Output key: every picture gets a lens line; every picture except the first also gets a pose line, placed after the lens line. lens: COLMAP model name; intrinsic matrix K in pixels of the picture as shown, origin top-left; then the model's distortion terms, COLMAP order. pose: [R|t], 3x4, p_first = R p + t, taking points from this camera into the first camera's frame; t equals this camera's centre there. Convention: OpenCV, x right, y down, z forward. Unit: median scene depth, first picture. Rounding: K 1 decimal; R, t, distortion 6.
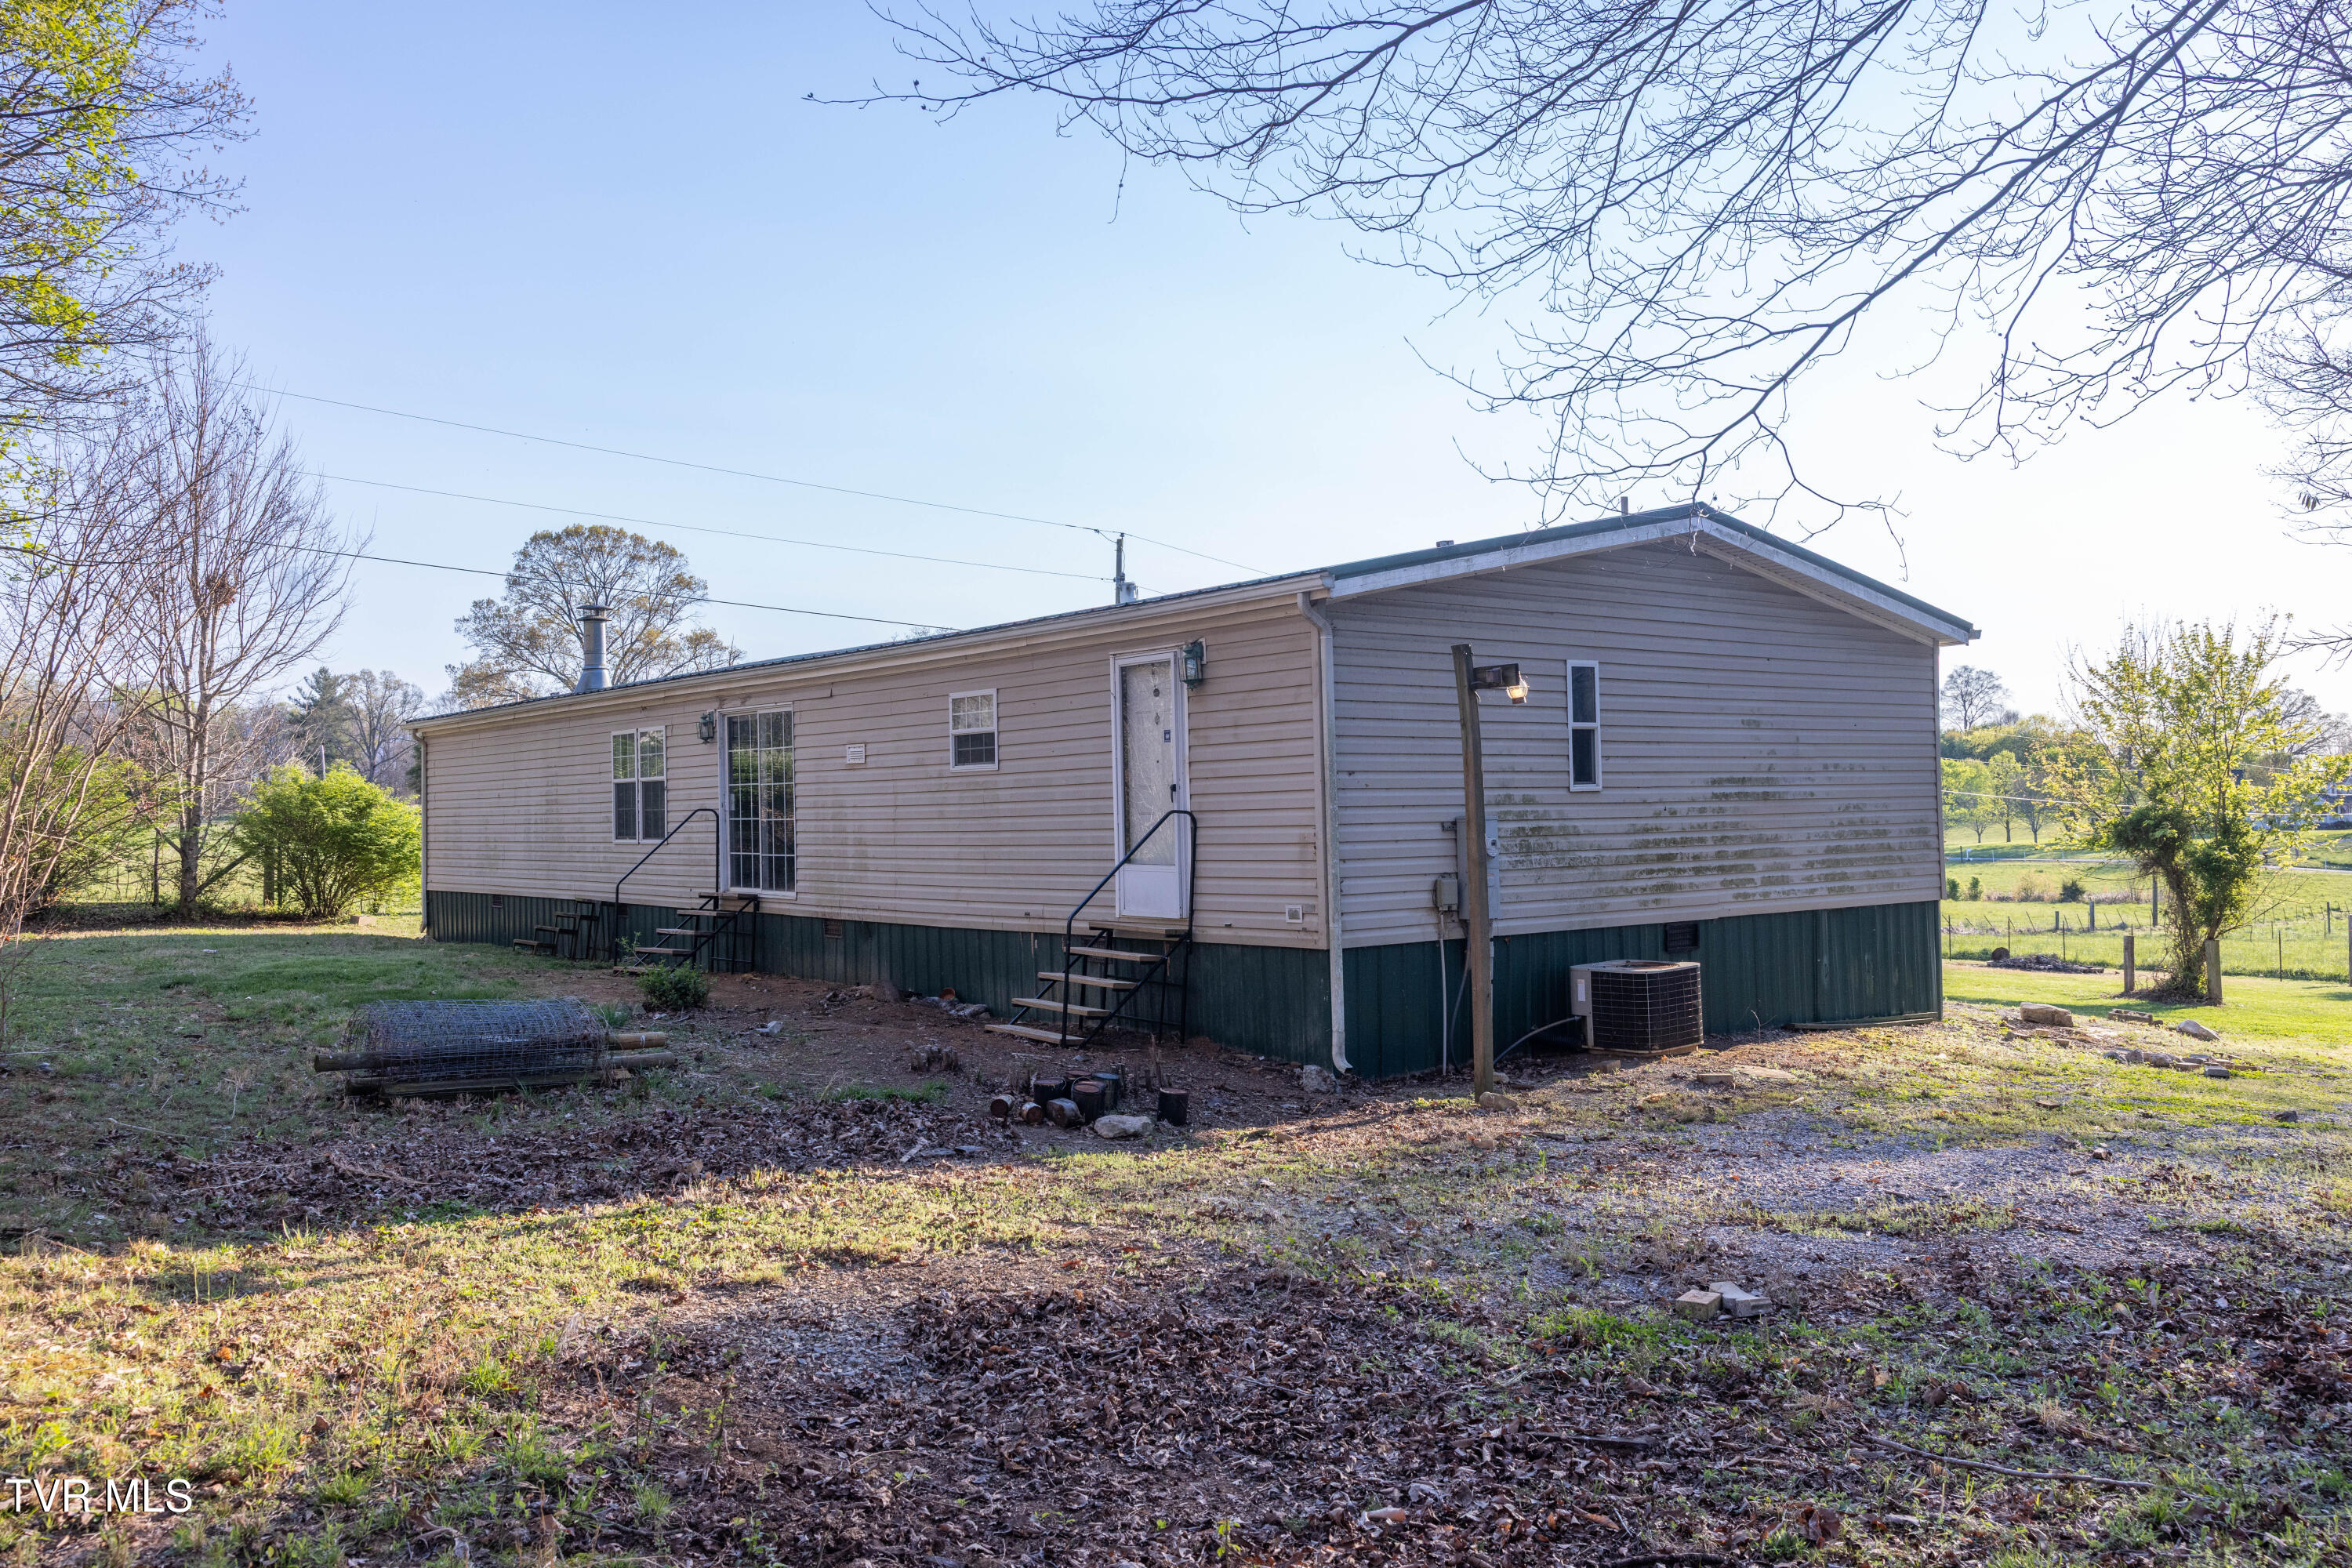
lens RADIAL K [[1834.7, 0, 1170.6], [0, 1834.7, 775.0], [0, 0, 1]] dist [-0.000534, 0.003078]
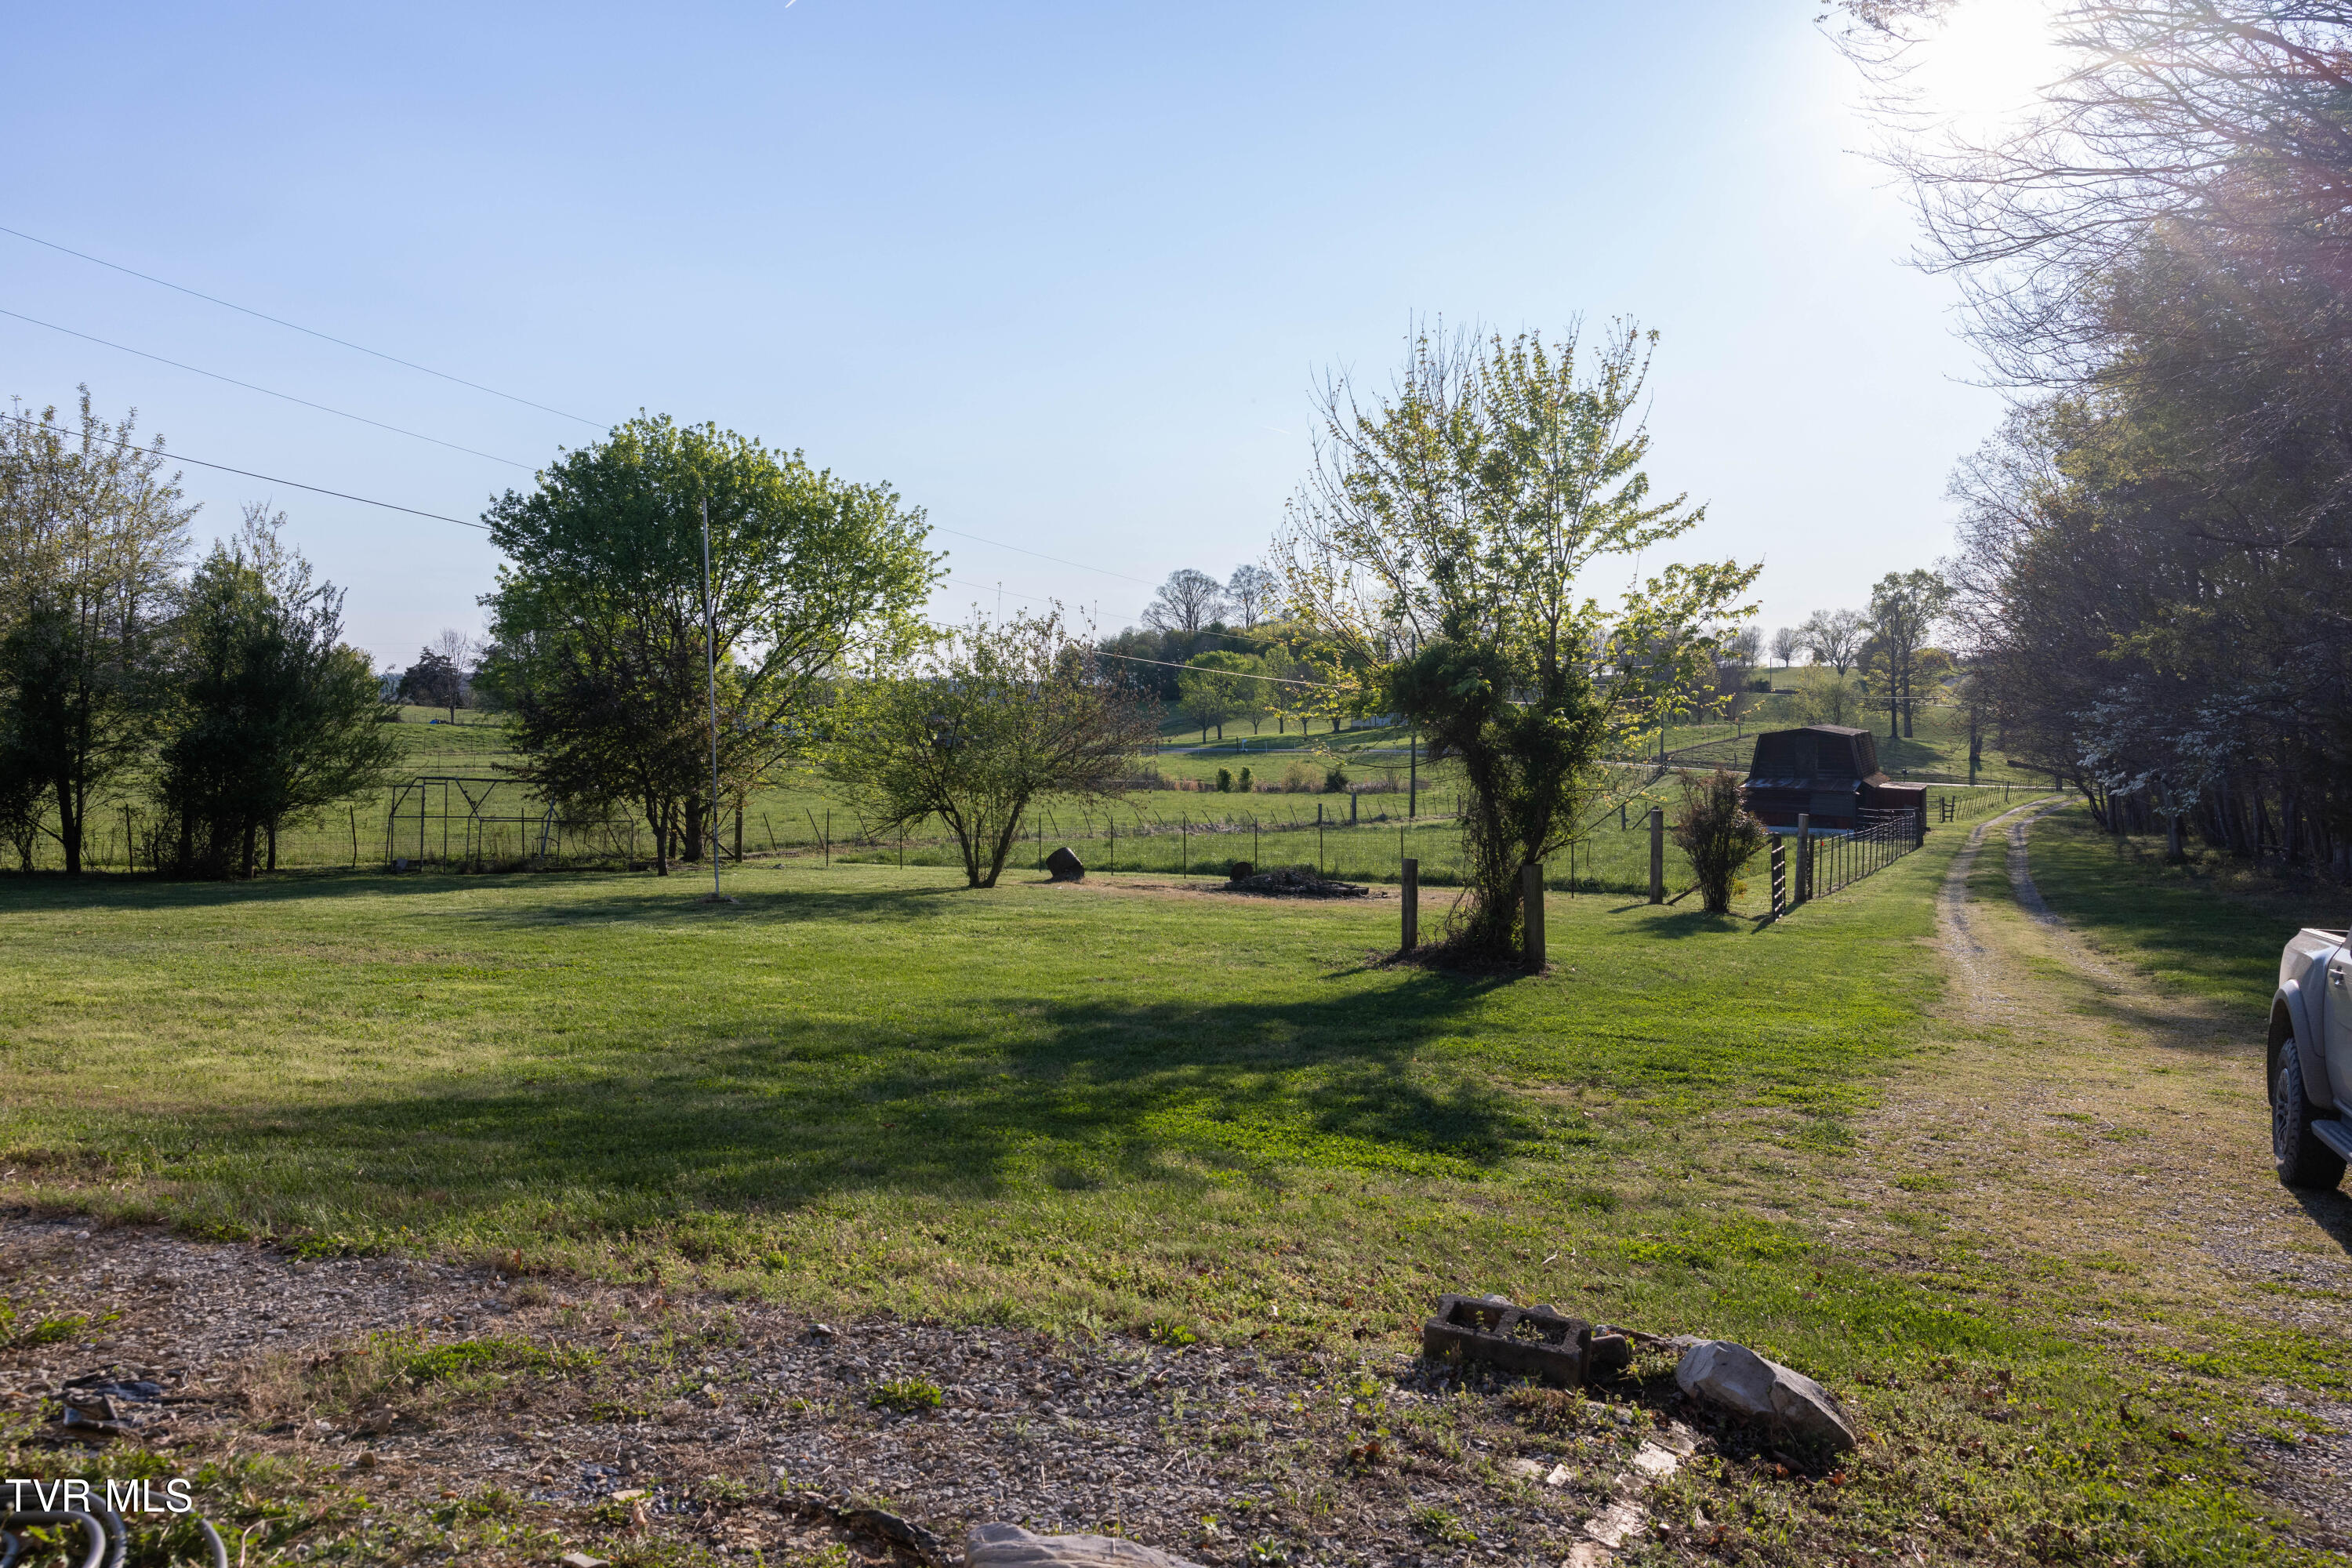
lens RADIAL K [[1834.7, 0, 1184.6], [0, 1834.7, 780.4], [0, 0, 1]] dist [-0.000534, 0.003078]
pose [[0.931205, -0.011748, 0.364306, 0.224876], [-0.010182, 0.998252, 0.058218, 0.026217], [-0.364353, -0.057922, 0.929458, 0.450809]]
